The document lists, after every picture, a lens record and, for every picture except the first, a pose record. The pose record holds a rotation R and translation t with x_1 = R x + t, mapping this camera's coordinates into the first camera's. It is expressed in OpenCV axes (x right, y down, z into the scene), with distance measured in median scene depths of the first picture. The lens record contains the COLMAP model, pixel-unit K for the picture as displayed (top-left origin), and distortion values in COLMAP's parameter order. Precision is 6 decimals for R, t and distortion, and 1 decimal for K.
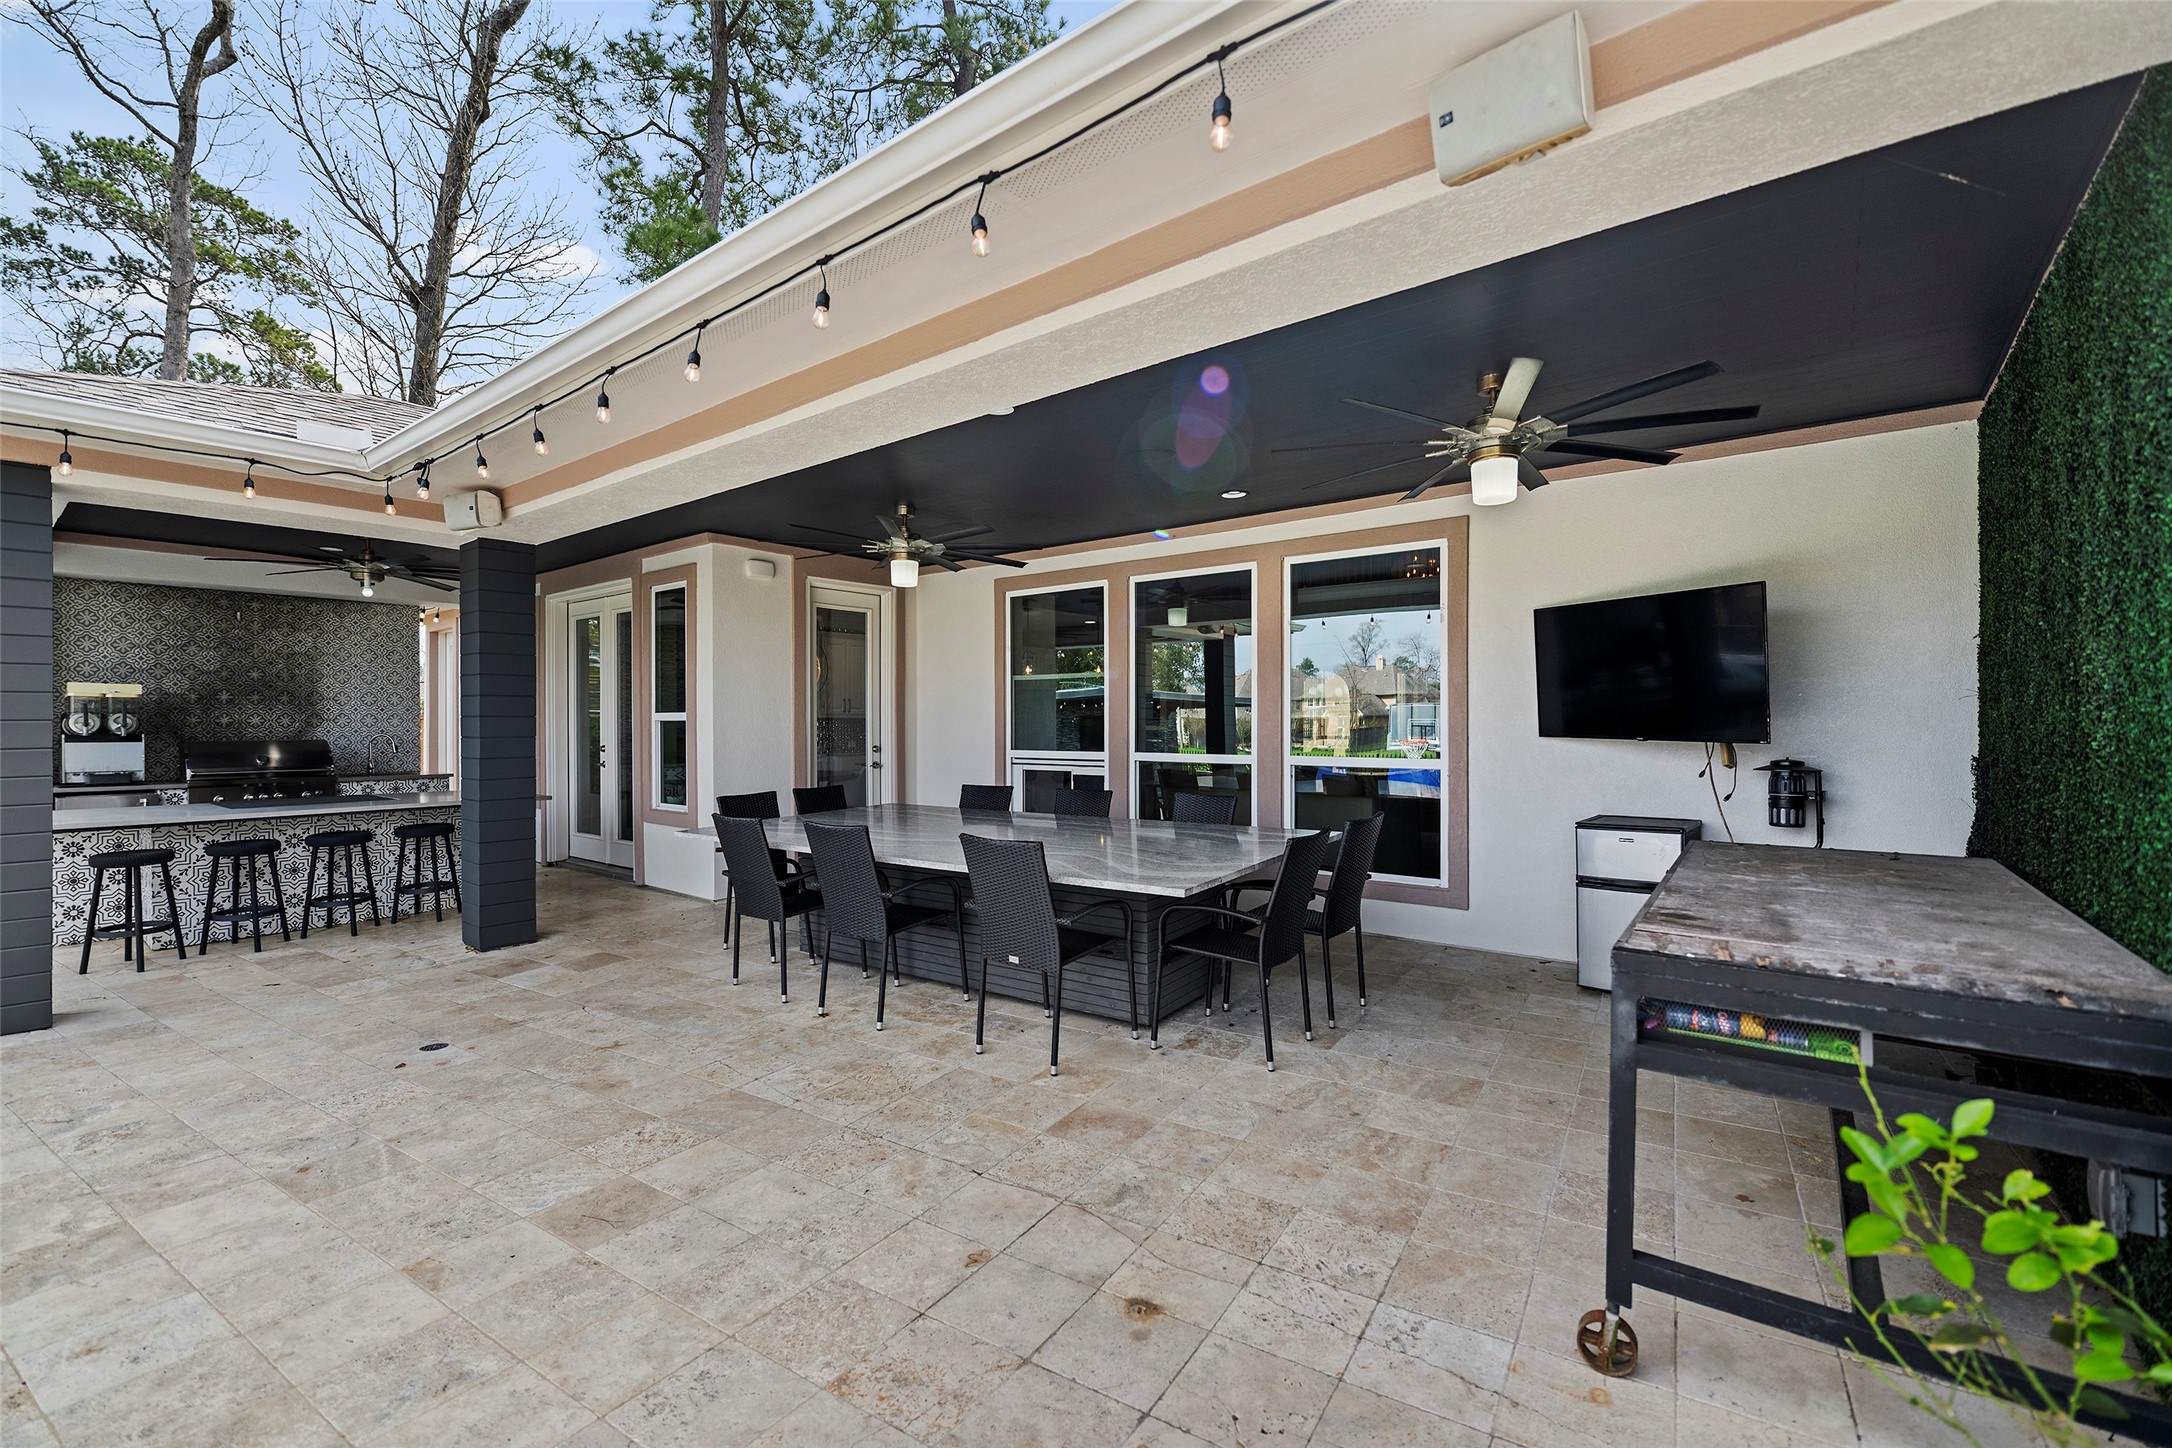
lens RADIAL K [[891.8, 0, 1087.1], [0, 891.8, 719.5], [0, 0, 1]] dist [-0.014436, 0.000466]
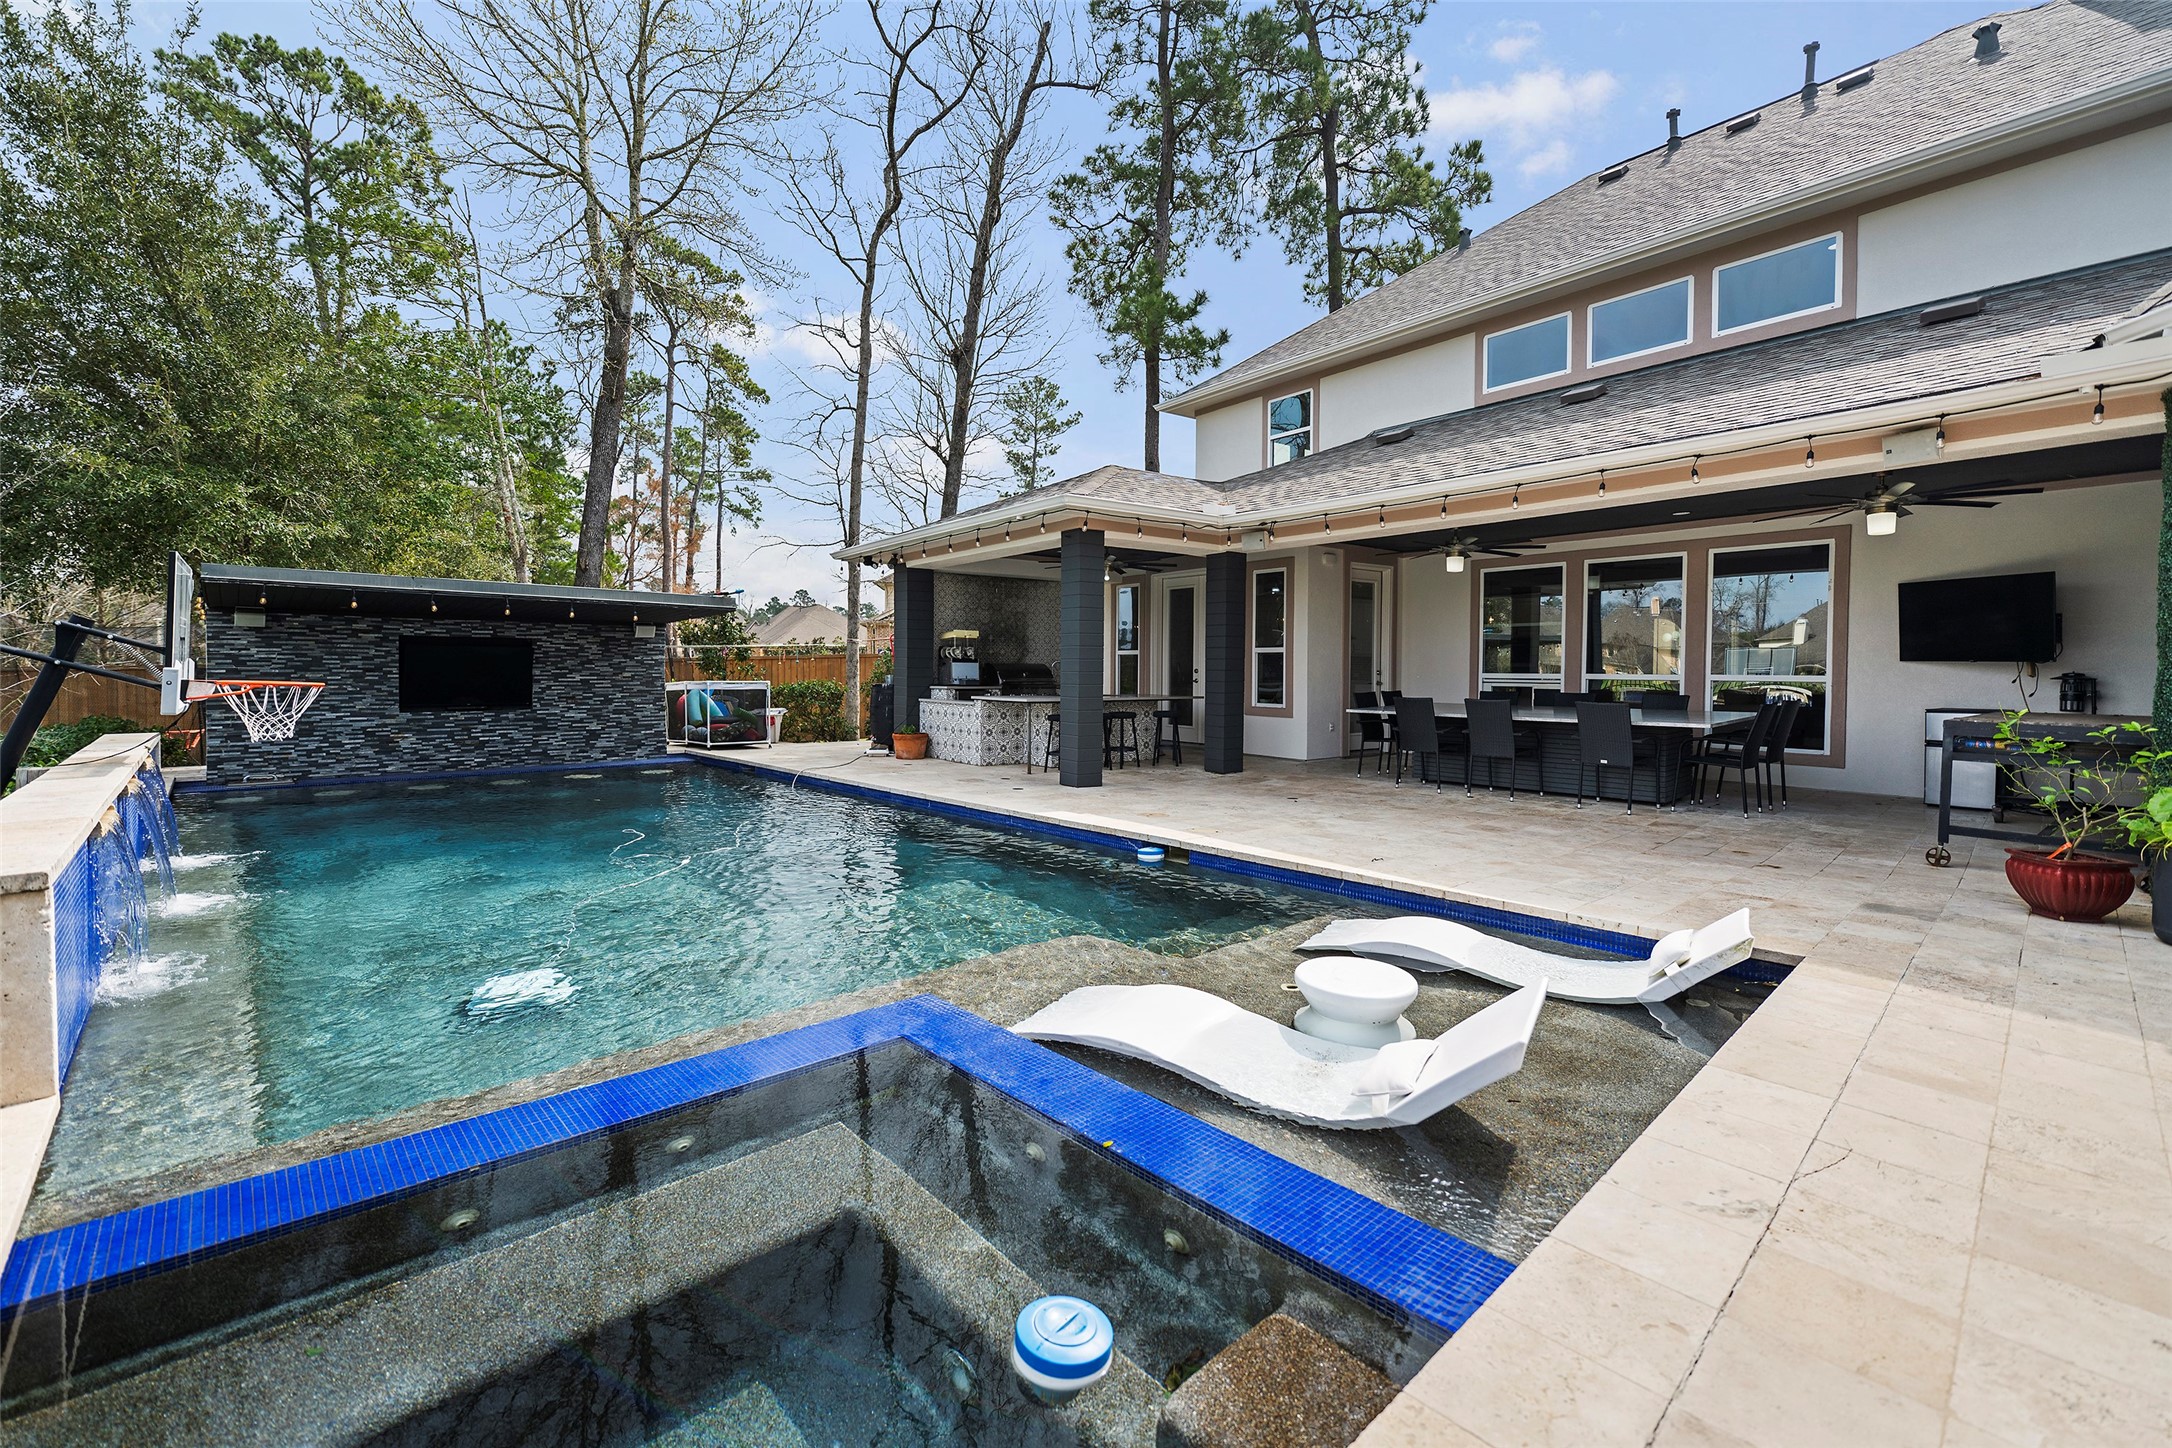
lens RADIAL K [[891.8, 0, 1086.2], [0, 891.8, 686.9], [0, 0, 1]] dist [-0.014436, 0.000466]
pose [[0.967984, 0.012926, -0.250677, -0.387197], [-0.007072, 0.999681, 0.024240, 0.027599], [0.250911, -0.021691, 0.967767, -0.687196]]
